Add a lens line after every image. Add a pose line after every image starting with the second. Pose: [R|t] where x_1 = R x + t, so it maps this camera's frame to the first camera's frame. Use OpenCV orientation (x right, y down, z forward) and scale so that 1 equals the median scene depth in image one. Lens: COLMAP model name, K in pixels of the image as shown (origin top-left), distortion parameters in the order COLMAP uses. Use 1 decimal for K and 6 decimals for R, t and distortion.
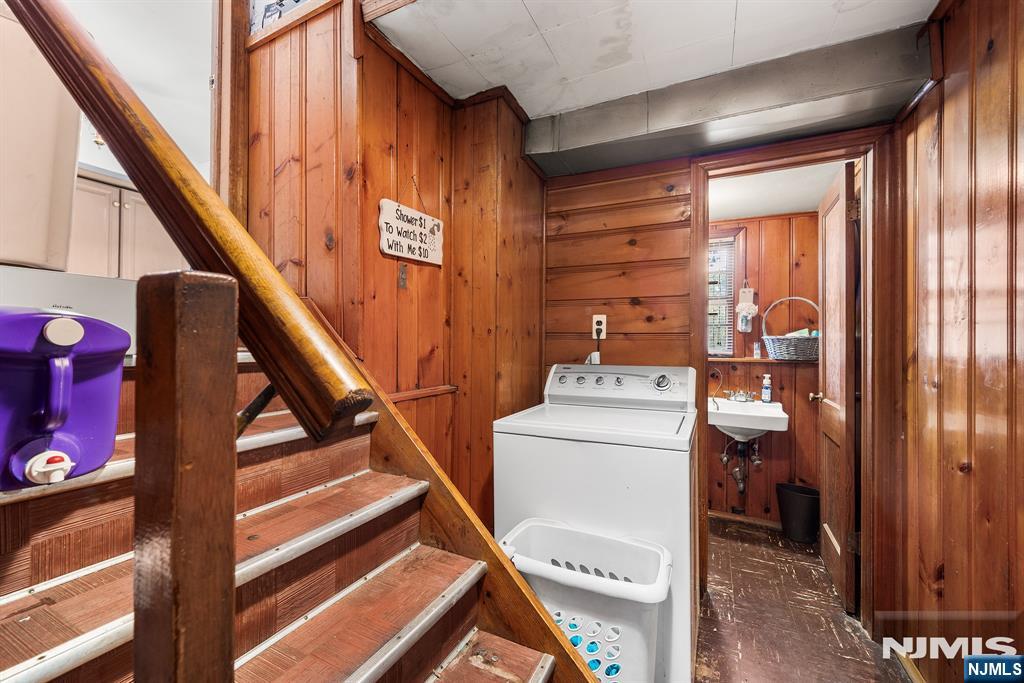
lens RADIAL K [[417.8, 0, 509.5], [0, 417.8, 344.3], [0, 0, 1]] dist [-0.004592, -0.000506]
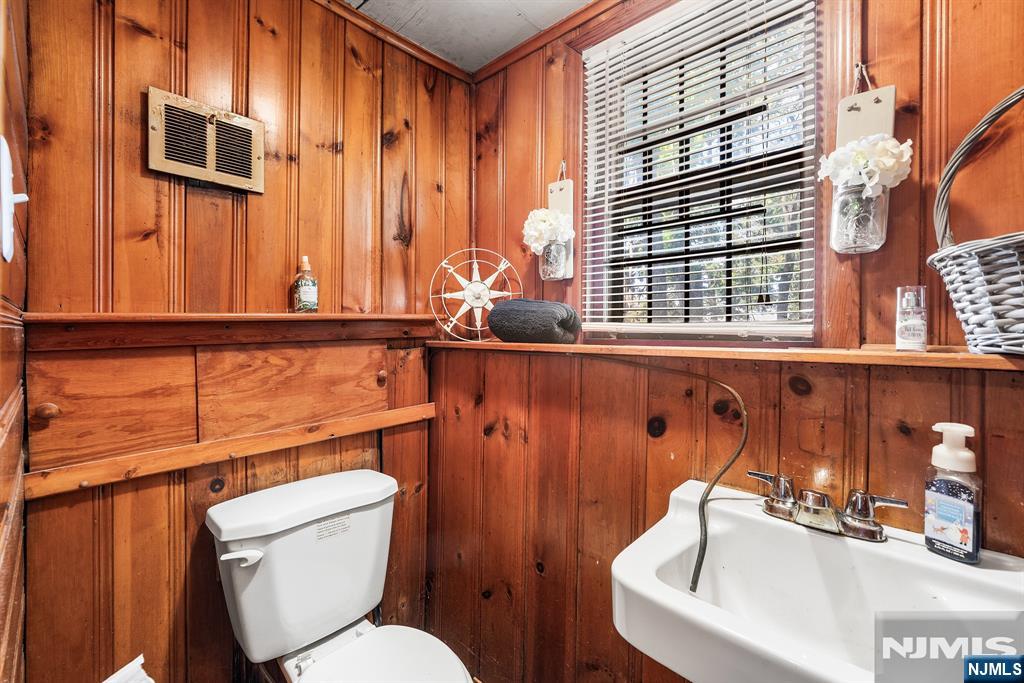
lens RADIAL K [[417.8, 0, 514.3], [0, 417.8, 334.6], [0, 0, 1]] dist [-0.004592, -0.000506]
pose [[0.960851, -0.006456, -0.276990, 0.436822], [0.010231, 0.999873, 0.012185, 0.019160], [0.276876, -0.014542, 0.960796, 0.696218]]
